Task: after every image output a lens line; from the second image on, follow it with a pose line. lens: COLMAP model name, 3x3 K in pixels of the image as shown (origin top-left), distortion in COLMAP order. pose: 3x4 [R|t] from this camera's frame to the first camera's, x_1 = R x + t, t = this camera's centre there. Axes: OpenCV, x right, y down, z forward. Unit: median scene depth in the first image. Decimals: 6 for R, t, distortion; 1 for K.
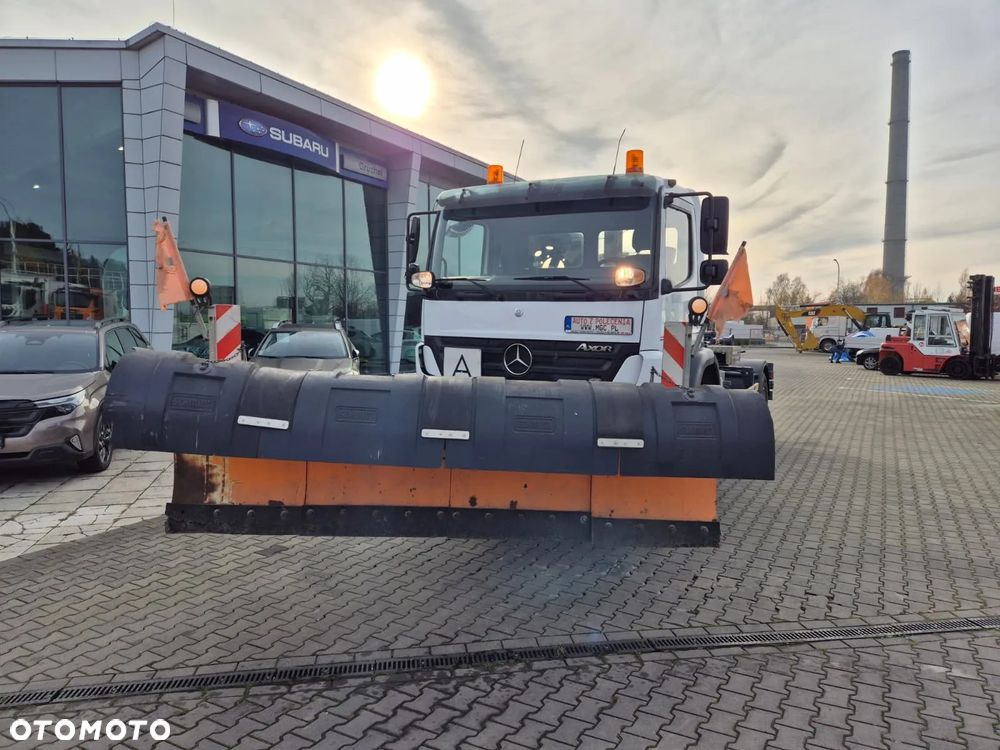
lens RADIAL K [[660.5, 0, 503.2], [0, 660.5, 371.2], [0, 0, 1]] dist [0.083103, -0.071642]
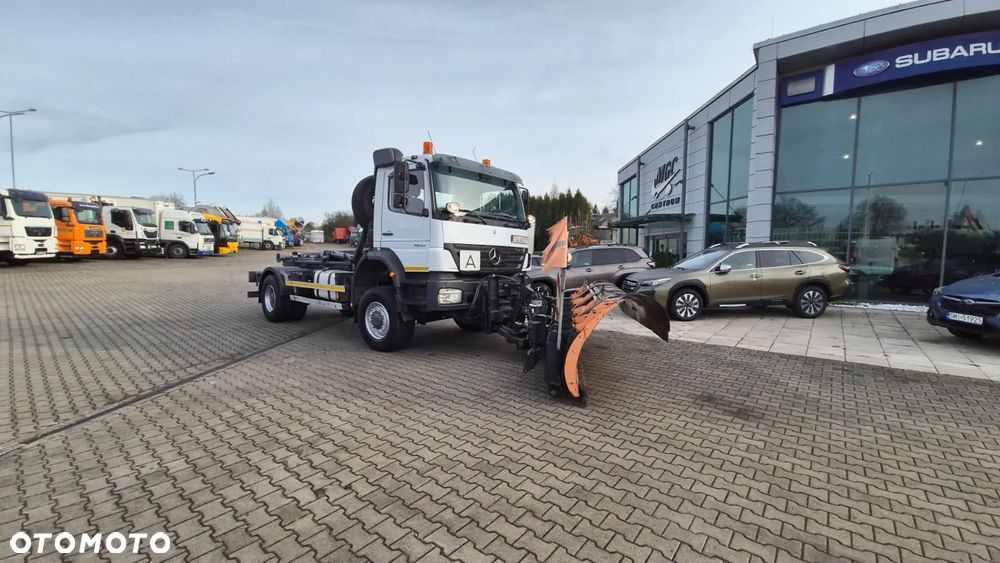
lens RADIAL K [[405.6, 0, 500.1], [0, 405.6, 289.1], [0, 0, 1]] dist [0.013289, -0.008855]
pose [[-0.171766, 0.082133, -0.981708, 1.261647], [-0.068187, 0.993137, 0.095020, -0.068590], [0.982775, 0.083261, -0.164987, 1.598853]]
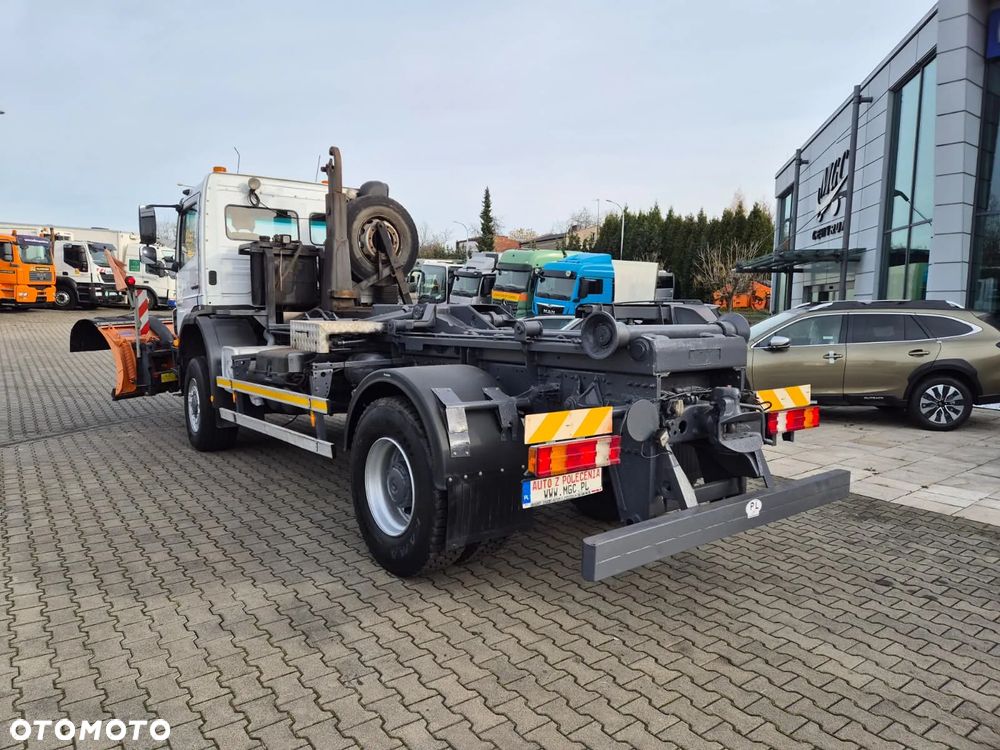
lens RADIAL K [[659.8, 0, 490.1], [0, 659.8, 370.0], [0, 0, 1]] dist [0.088457, -0.080451]
pose [[-0.408053, 0.073480, -0.909996, 1.334728], [-0.081635, 0.989826, 0.116533, -0.125091], [0.909301, 0.121839, -0.397903, 2.221819]]
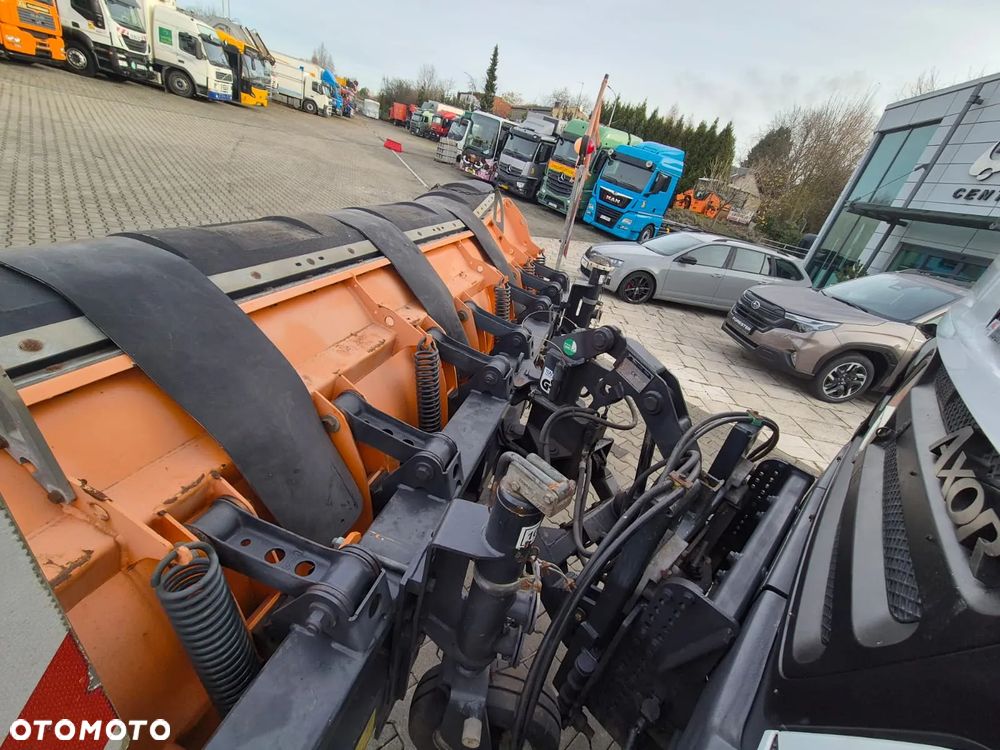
lens RADIAL K [[407.6, 0, 499.2], [0, 407.6, 382.5], [0, 0, 1]] dist [0.003183, -0.003246]
pose [[-0.307155, 0.382228, -0.871526, 0.209120], [-0.285283, 0.836697, 0.467496, -0.057637], [0.907893, 0.392225, -0.147953, 0.870129]]
